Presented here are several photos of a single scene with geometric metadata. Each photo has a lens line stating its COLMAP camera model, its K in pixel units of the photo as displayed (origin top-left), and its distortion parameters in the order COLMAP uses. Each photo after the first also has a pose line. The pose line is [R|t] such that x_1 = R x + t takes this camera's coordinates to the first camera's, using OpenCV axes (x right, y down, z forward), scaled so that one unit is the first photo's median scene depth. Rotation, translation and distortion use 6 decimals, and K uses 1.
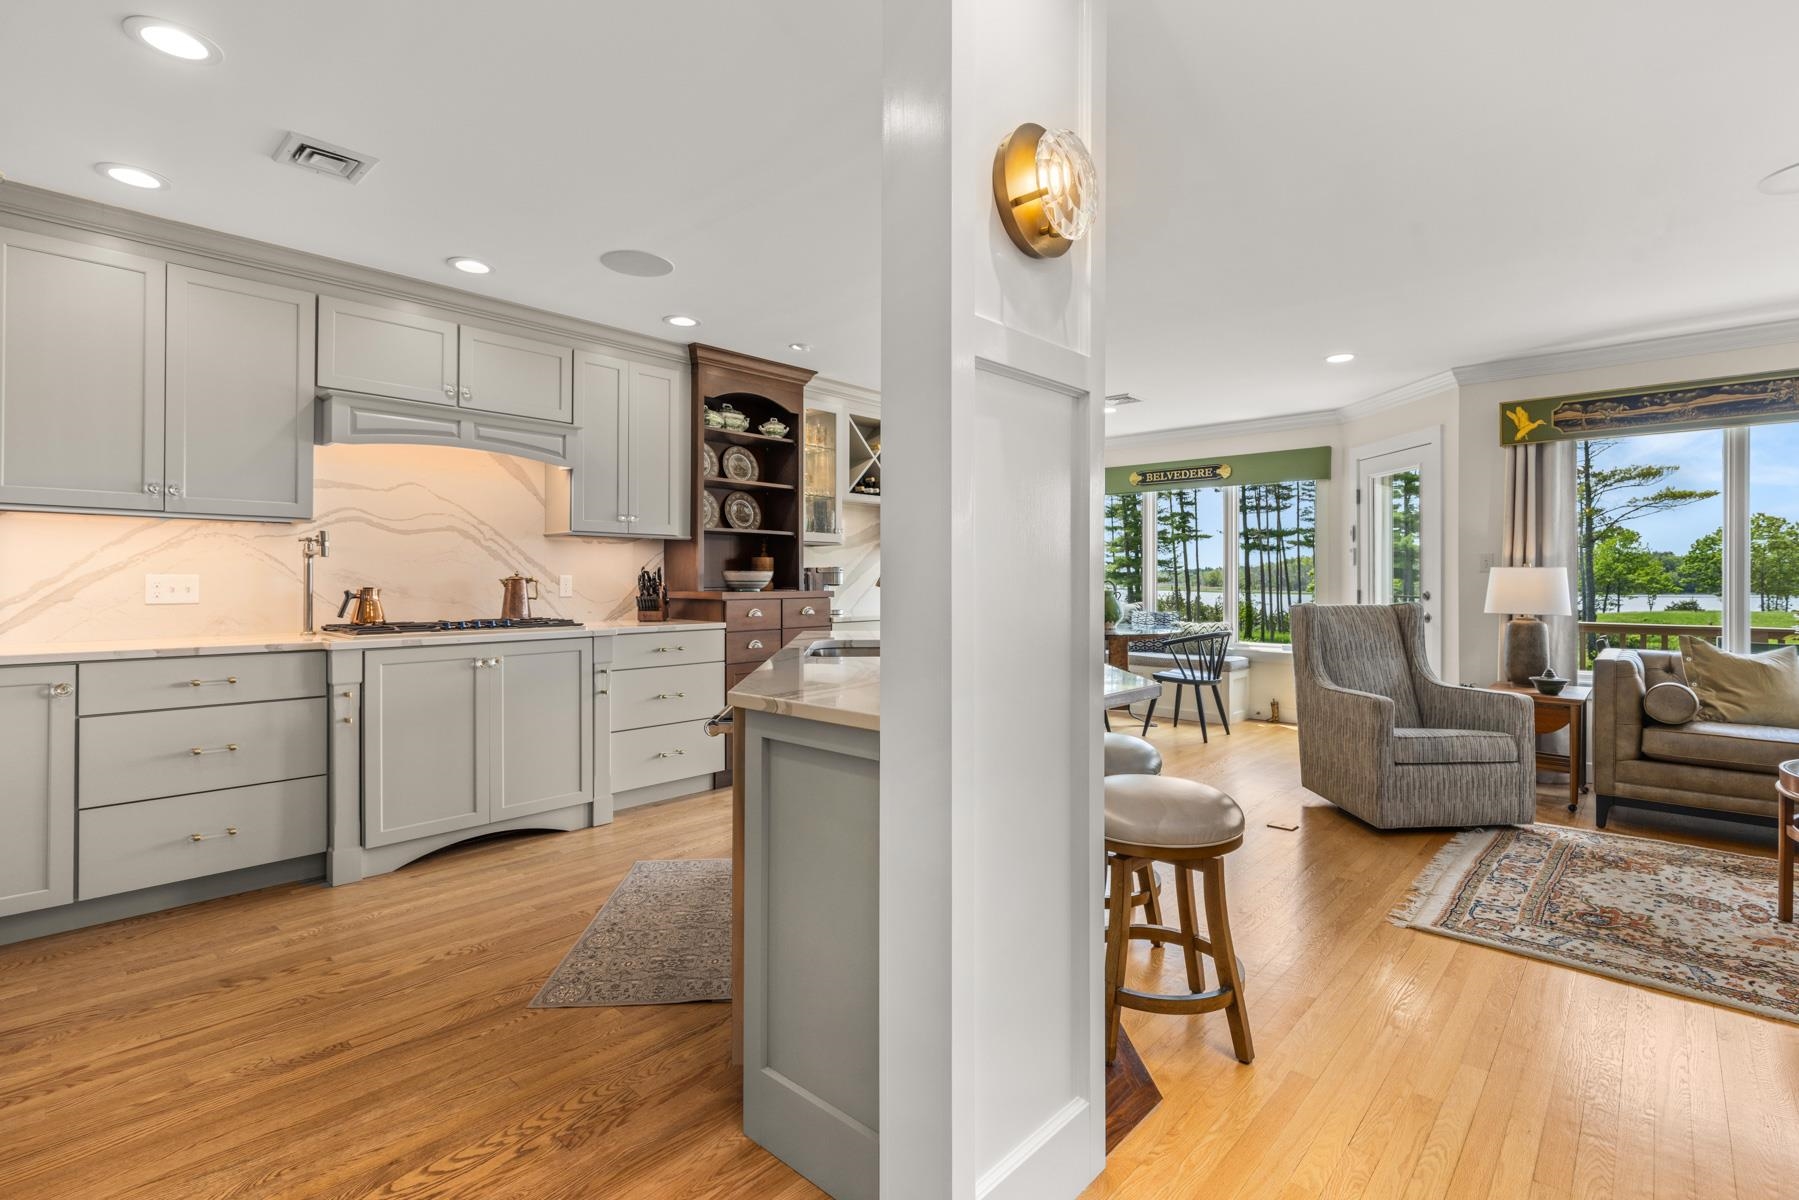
lens RADIAL K [[839.9, 0, 903.6], [0, 839.9, 575.8], [0, 0, 1]] dist [-0.001979, 0.000552]
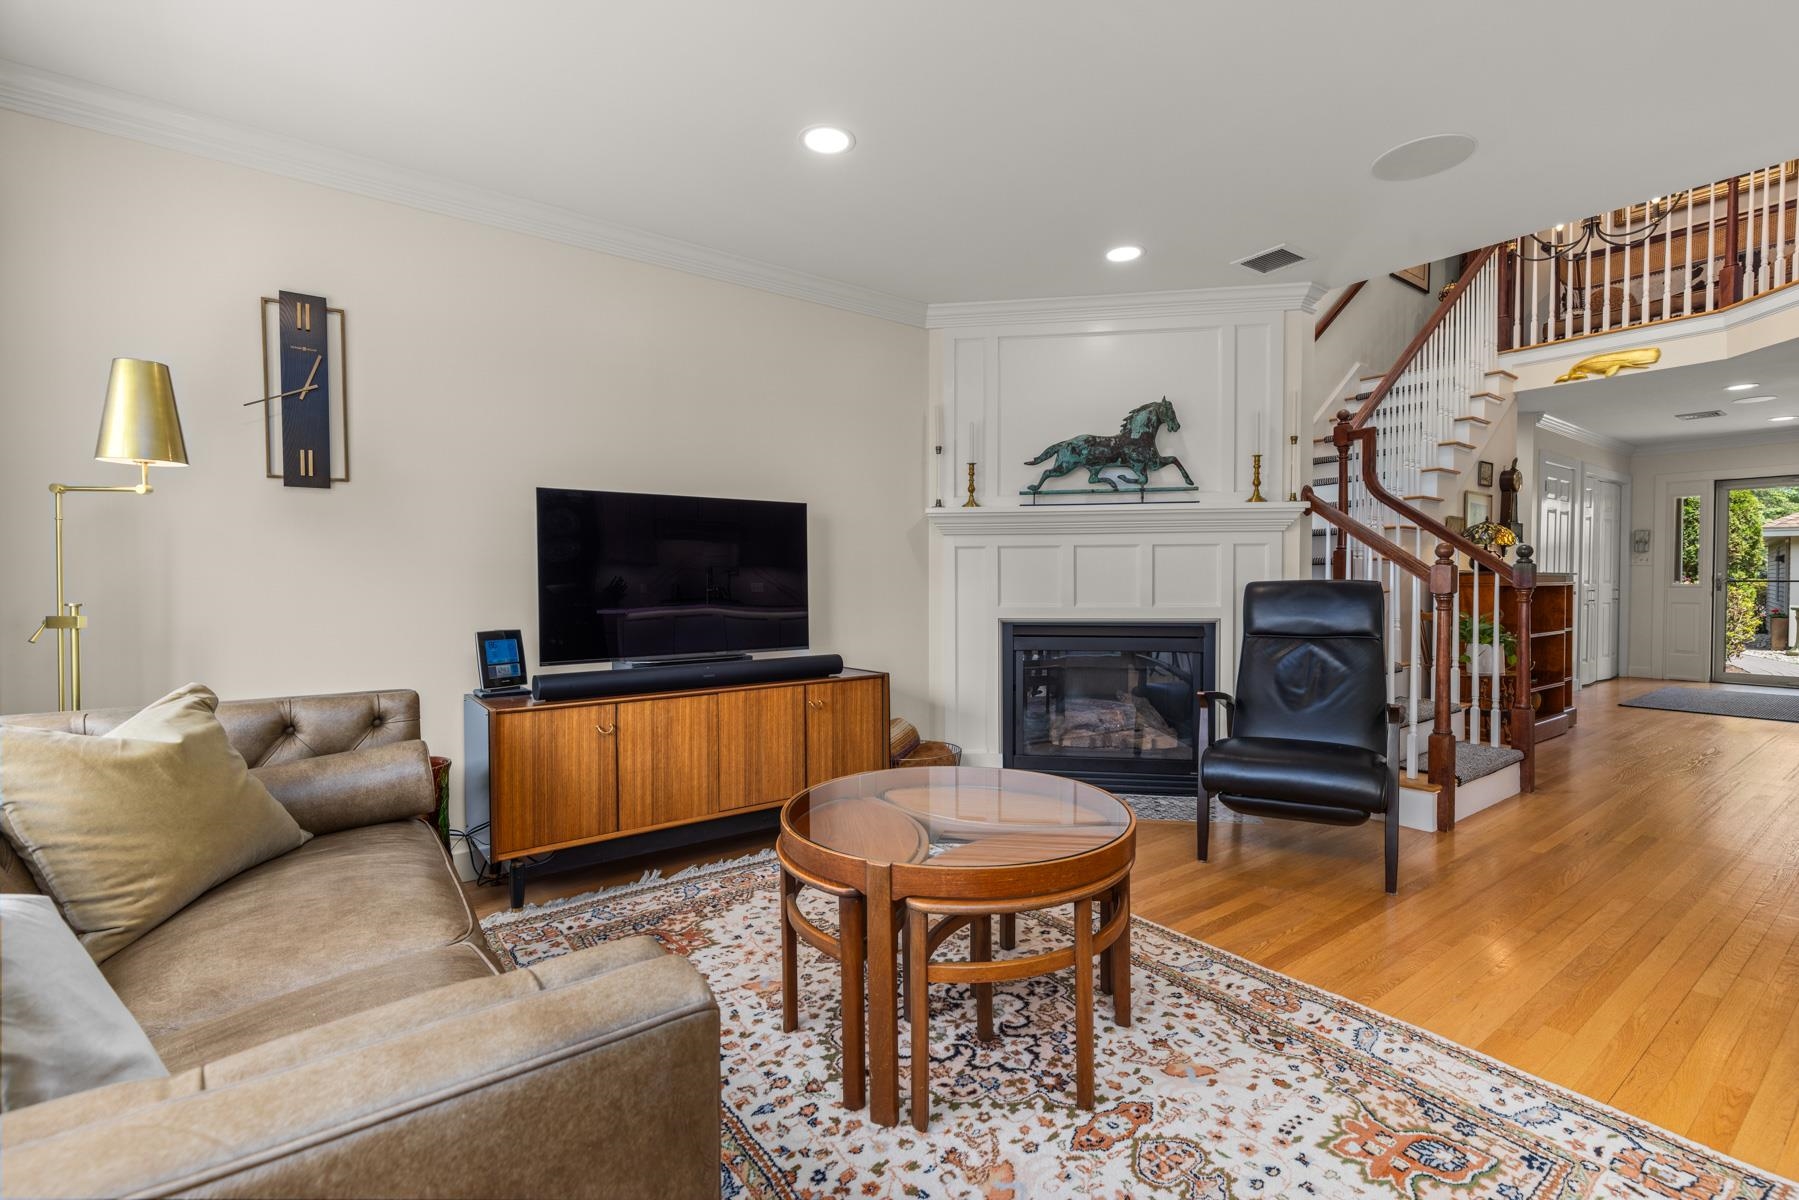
lens RADIAL K [[799.3, 0, 899.5], [0, 799.3, 600.0], [0, 0, 1]] dist [0.002908, 0.000250]
pose [[-0.979672, 0.002708, 0.200586, 0.659398], [0.006344, 0.999827, 0.017487, 0.022583], [-0.200504, 0.018404, -0.979520, 0.978707]]
